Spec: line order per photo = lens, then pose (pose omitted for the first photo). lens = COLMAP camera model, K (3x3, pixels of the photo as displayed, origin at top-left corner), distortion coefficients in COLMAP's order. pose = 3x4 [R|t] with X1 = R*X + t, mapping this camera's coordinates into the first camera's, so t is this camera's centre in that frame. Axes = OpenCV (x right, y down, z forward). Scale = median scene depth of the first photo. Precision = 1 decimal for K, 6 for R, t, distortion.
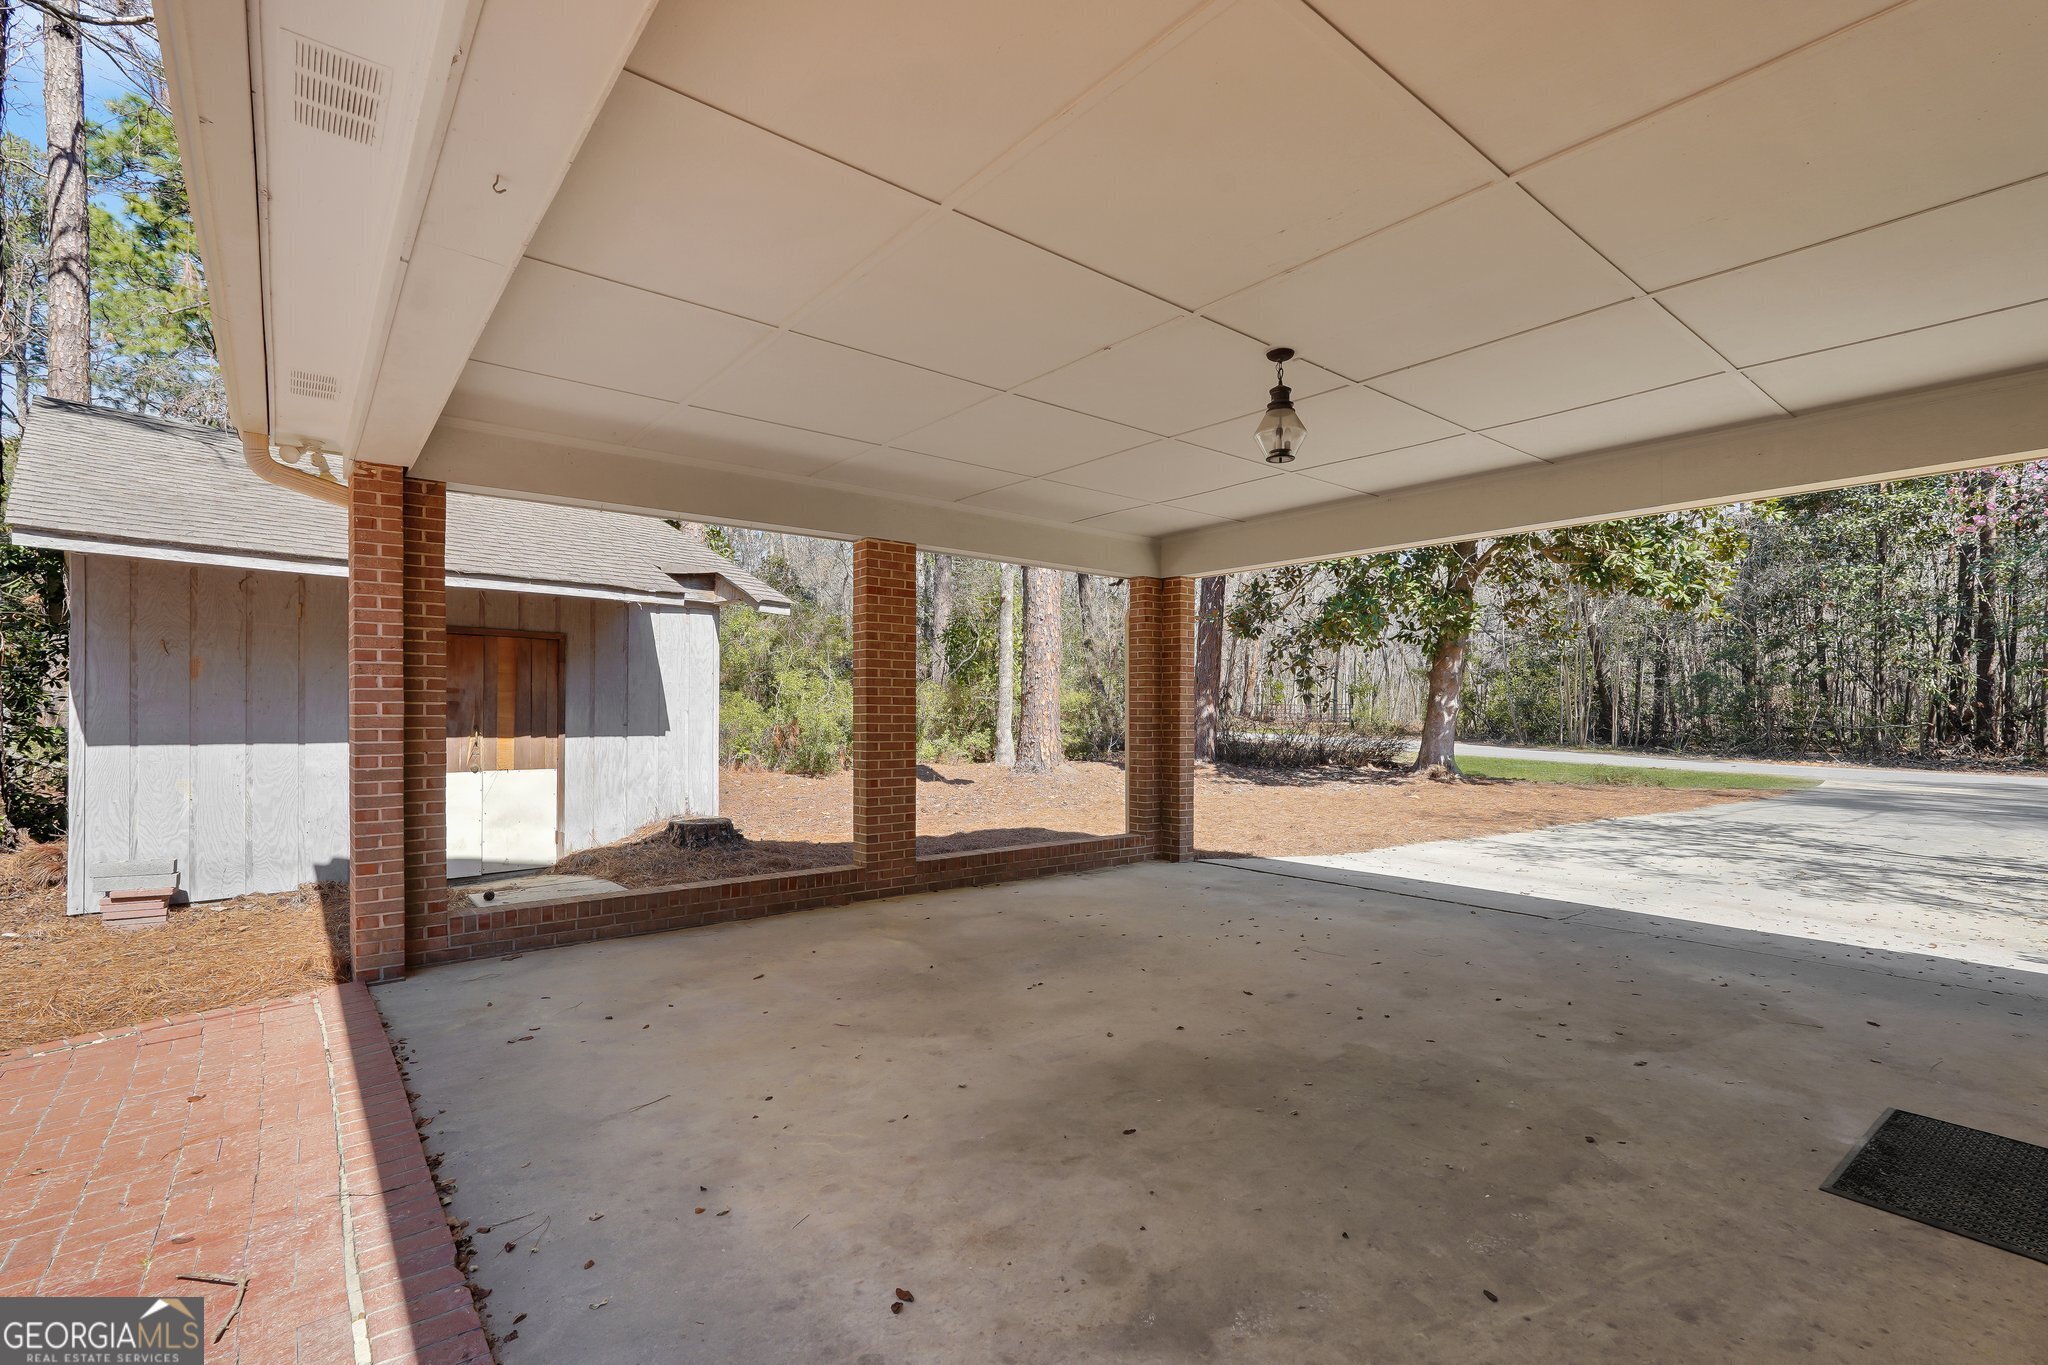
lens RADIAL K [[922.8, 0, 1030.6], [0, 922.8, 710.3], [0, 0, 1]] dist [-0.014678, 0.005587]
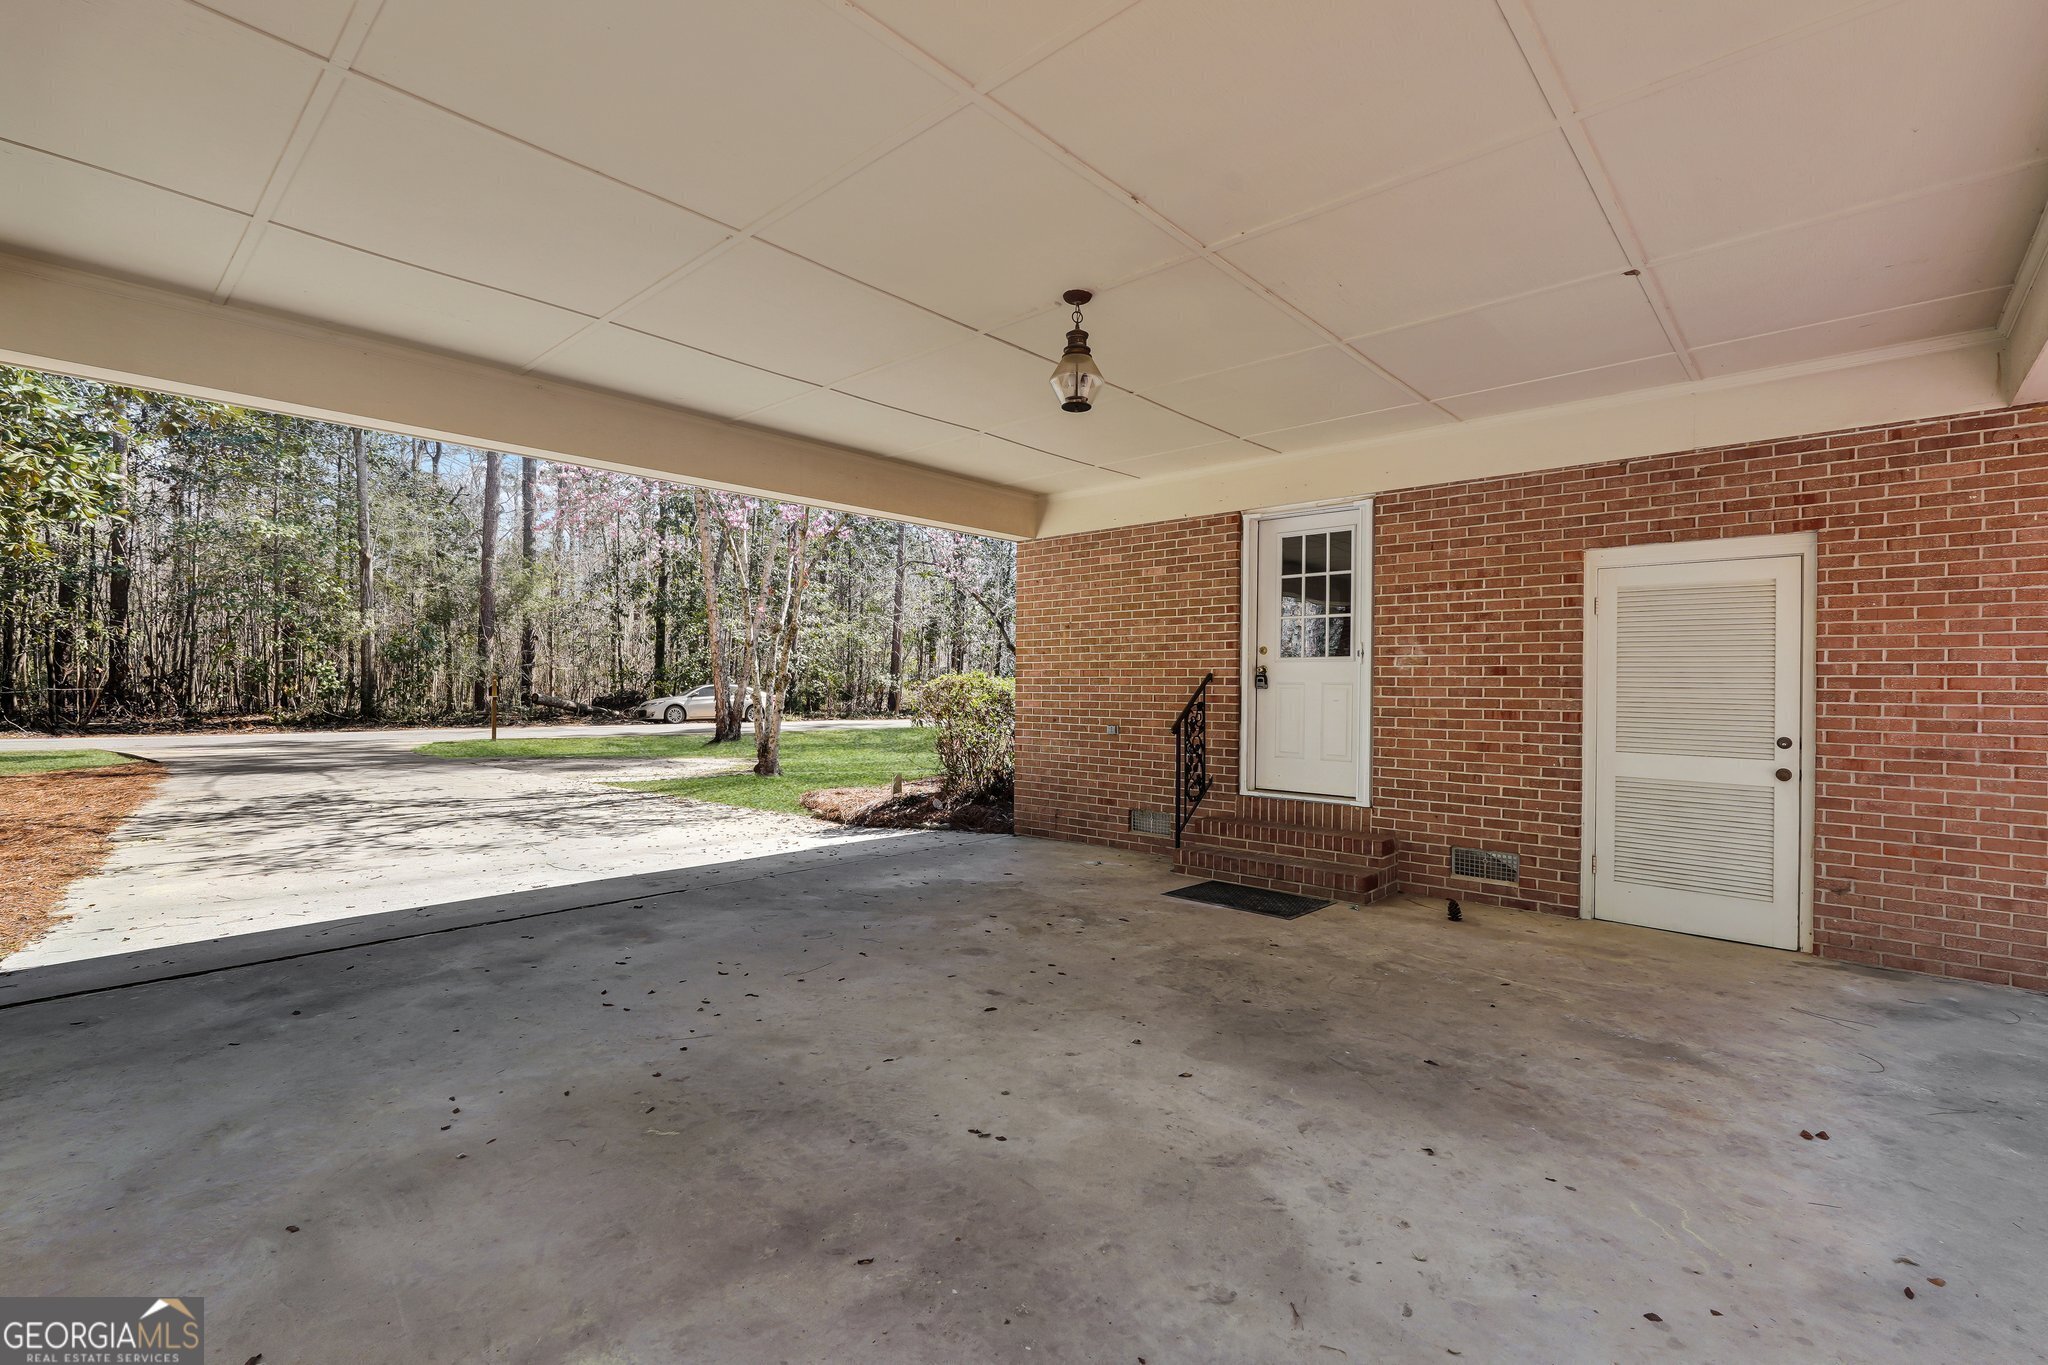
lens RADIAL K [[913.9, 0, 1018.7], [0, 913.9, 691.4], [0, 0, 1]] dist [-0.019166, 0.006223]
pose [[-0.140407, -0.009102, 0.990052, -0.710978], [-0.008243, 0.999934, 0.008024, 0.012740], [-0.990060, -0.007034, -0.140473, 1.322636]]
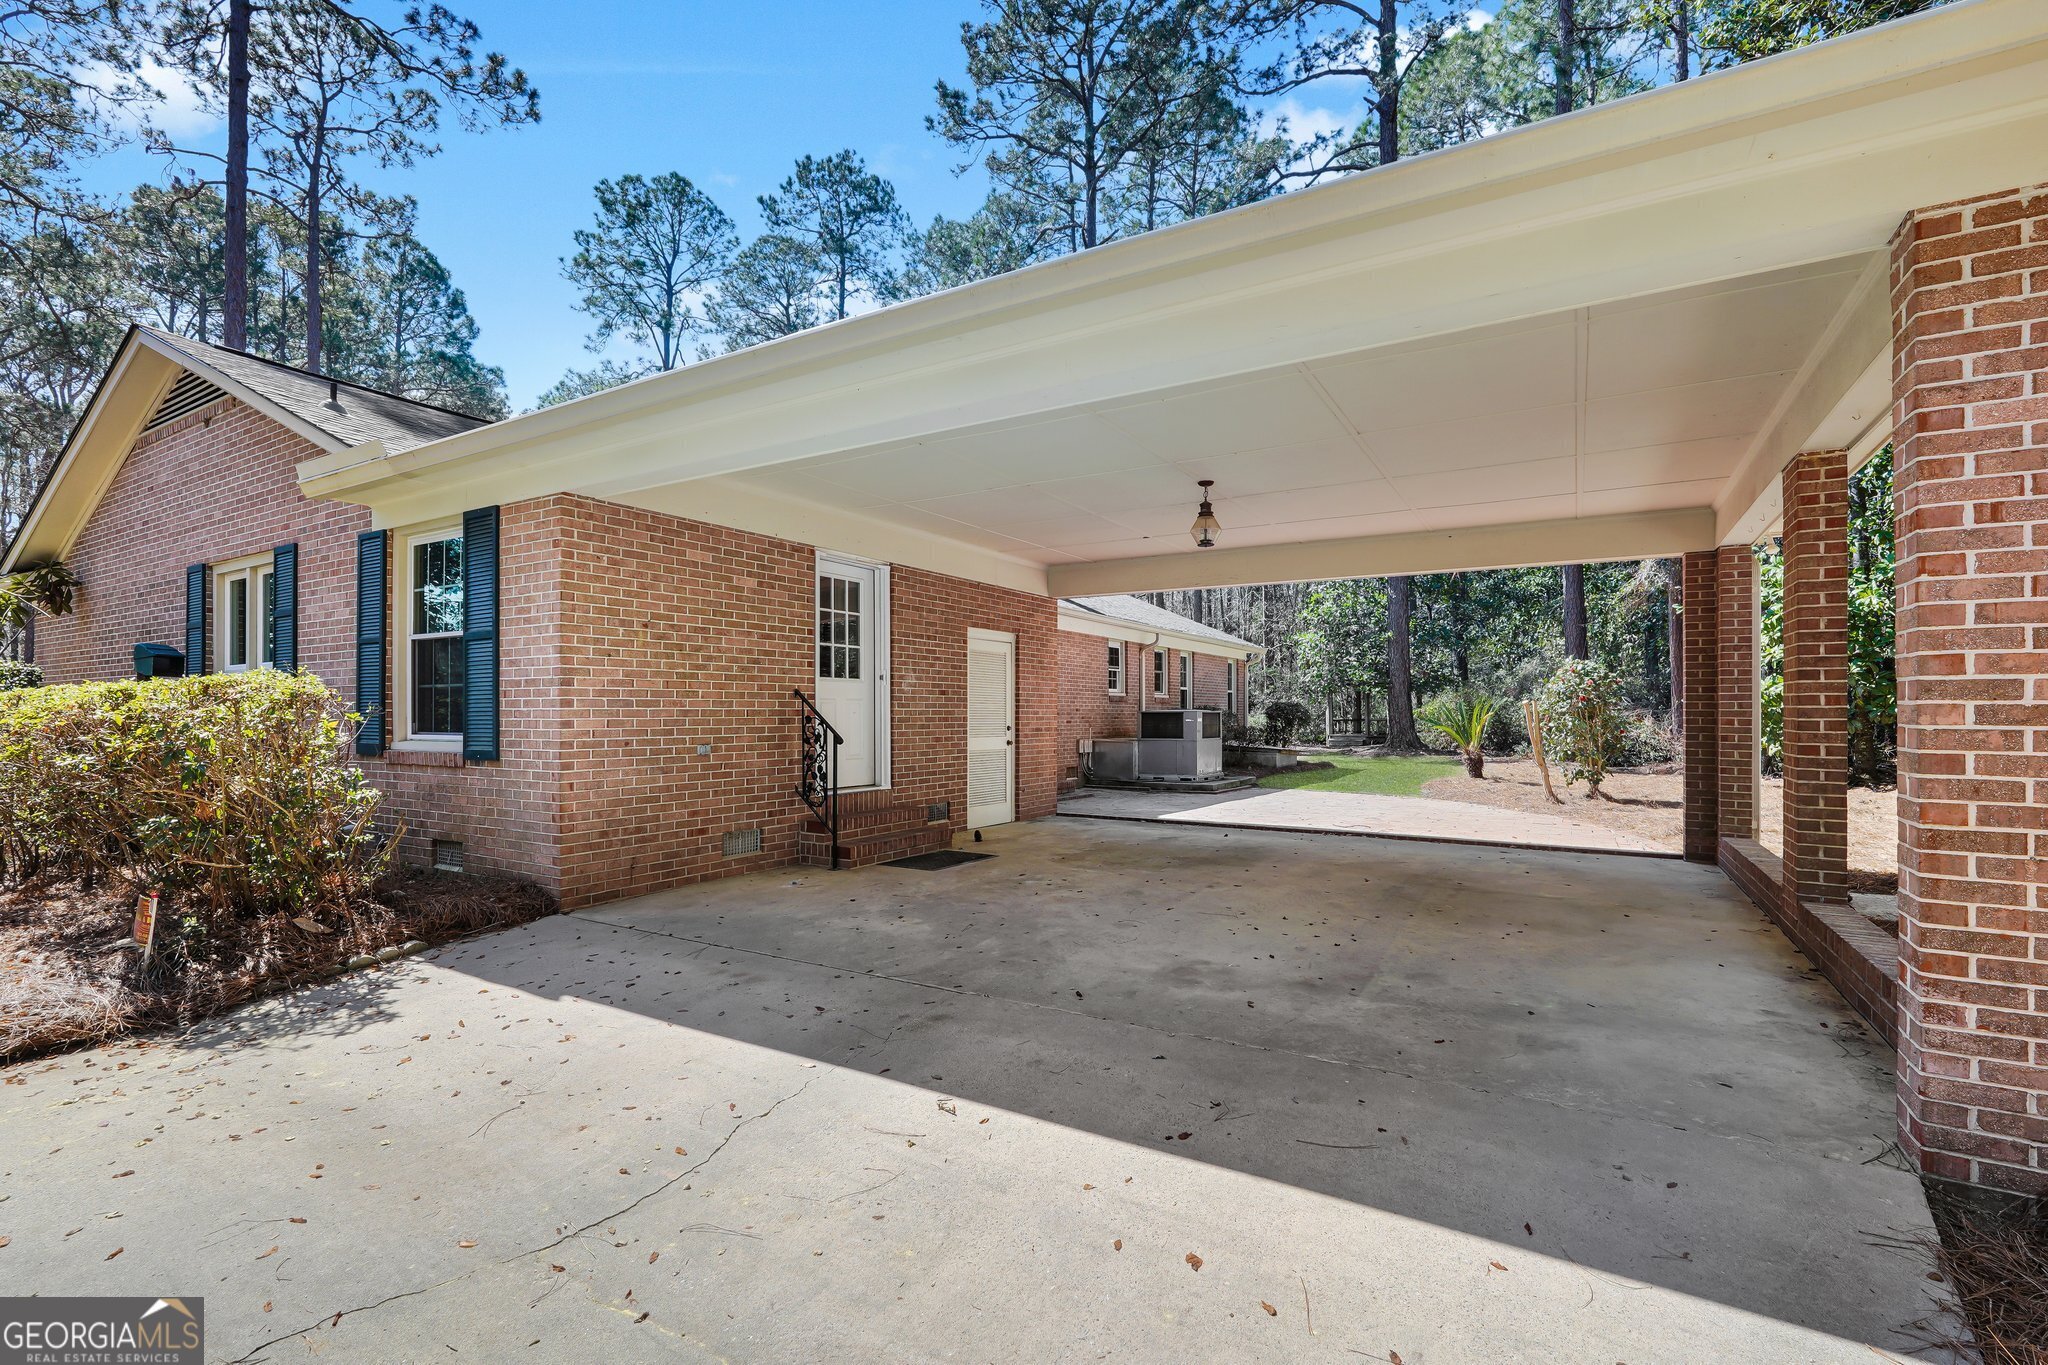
lens RADIAL K [[930.3, 0, 1032.1], [0, 930.3, 722.6], [0, 0, 1]] dist [0.000164, 0.000402]
pose [[-0.939029, -0.000086, -0.343837, 1.276463], [-0.004217, 0.999928, 0.011268, 0.035948], [0.343812, 0.012031, -0.938962, 2.762909]]
